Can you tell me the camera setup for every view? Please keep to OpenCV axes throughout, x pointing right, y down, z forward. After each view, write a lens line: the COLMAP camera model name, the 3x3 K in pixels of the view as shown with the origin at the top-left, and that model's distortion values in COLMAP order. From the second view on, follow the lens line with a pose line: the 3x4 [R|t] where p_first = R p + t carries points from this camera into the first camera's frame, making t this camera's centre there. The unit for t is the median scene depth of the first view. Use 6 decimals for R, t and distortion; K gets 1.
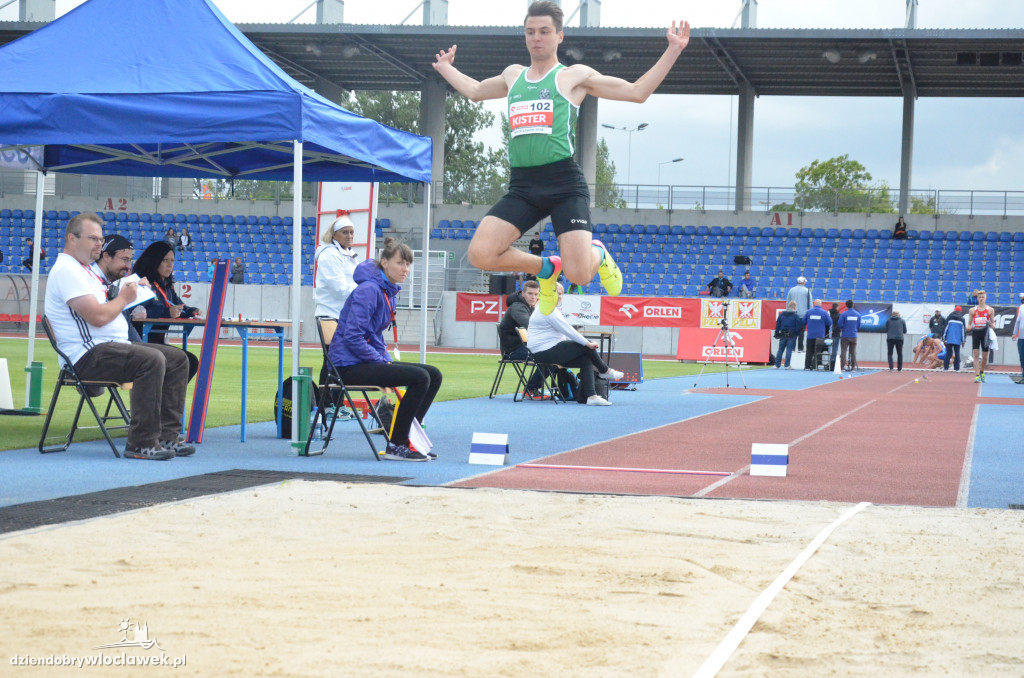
lens RADIAL K [[2573.9, 0, 536.5], [0, 2573.9, 328.9], [0, 0, 1]] dist [0.133004, 0.000000]
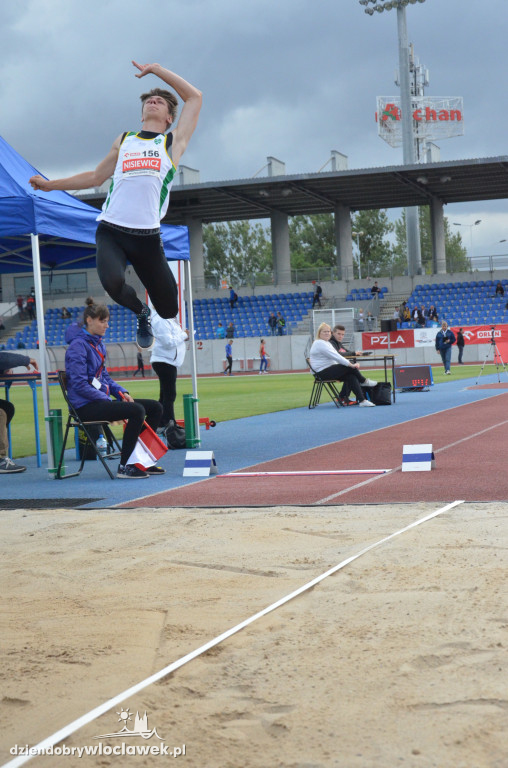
lens RADIAL K [[1430.2, 0, 269.7], [0, 1430.2, 353.8], [0, 0, 1]] dist [-0.025111, 0.000000]
pose [[0.987162, -0.080749, -0.137806, 0.063504], [0.080670, 0.996722, -0.006163, 0.000163], [0.137852, -0.005033, 0.990440, 0.170811]]
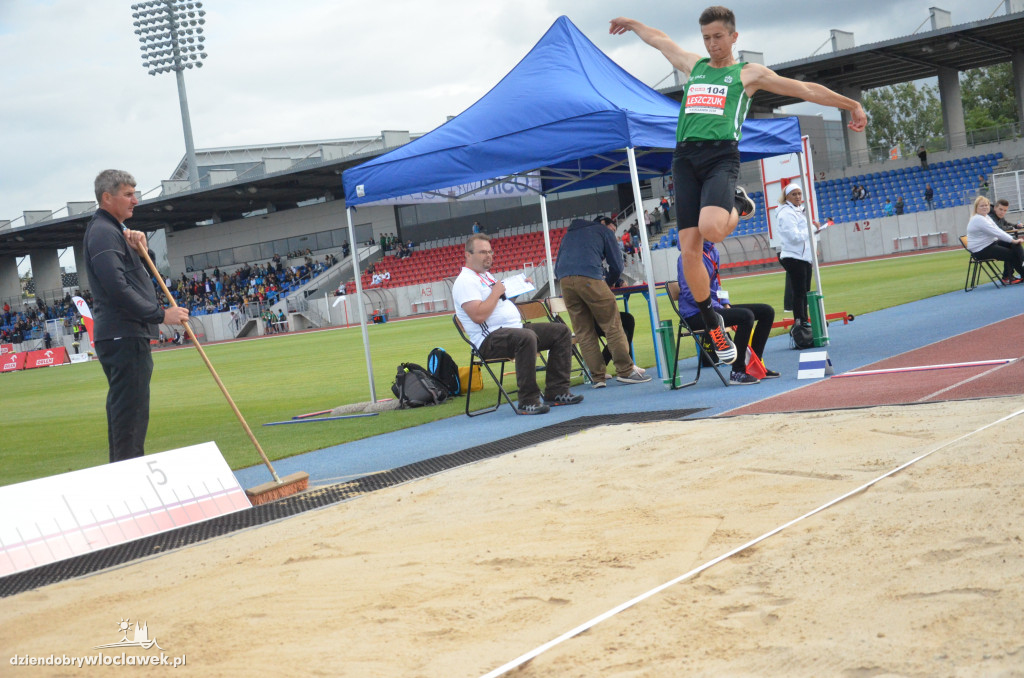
lens RADIAL K [[1550.1, 0, 517.6], [0, 1550.1, 331.8], [0, 0, 1]] dist [0.007941, 0.000000]
pose [[0.898647, -0.141417, -0.415252, 0.089708], [0.162761, 0.986531, 0.016262, -0.002232], [0.407359, -0.082201, 0.909561, 0.147535]]
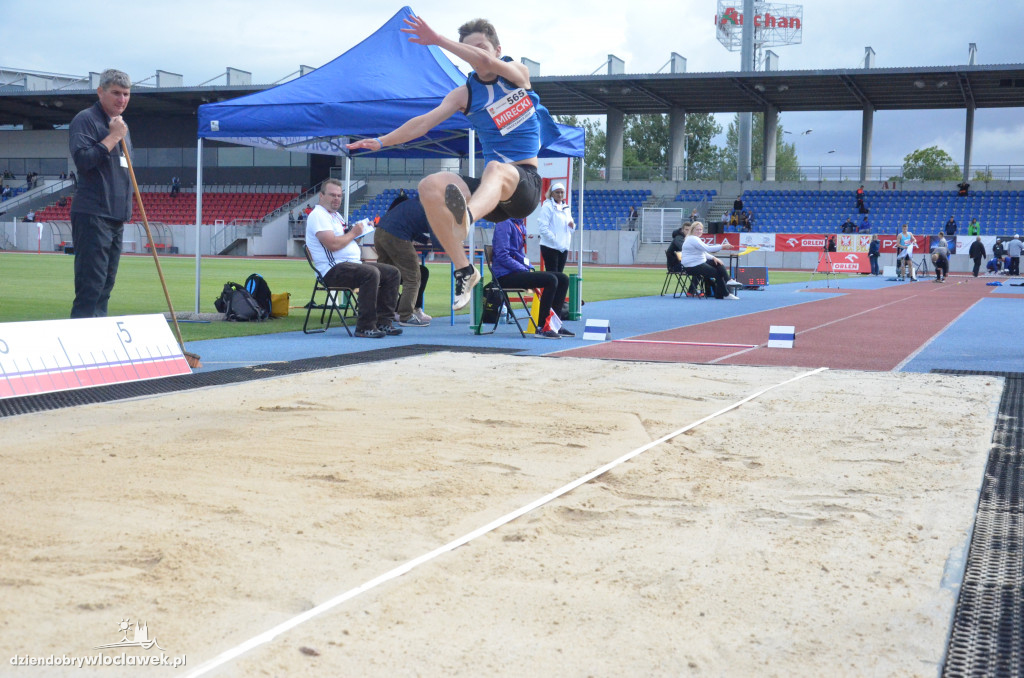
lens RADIAL K [[1445.8, 0, 519.2], [0, 1445.8, 349.6], [0, 0, 1]] dist [0.017991, 0.000000]
pose [[0.984409, -0.000312, -0.175895, 0.047256], [0.011548, 0.997955, 0.062861, 0.002245], [0.175516, -0.063912, 0.982400, 0.084050]]
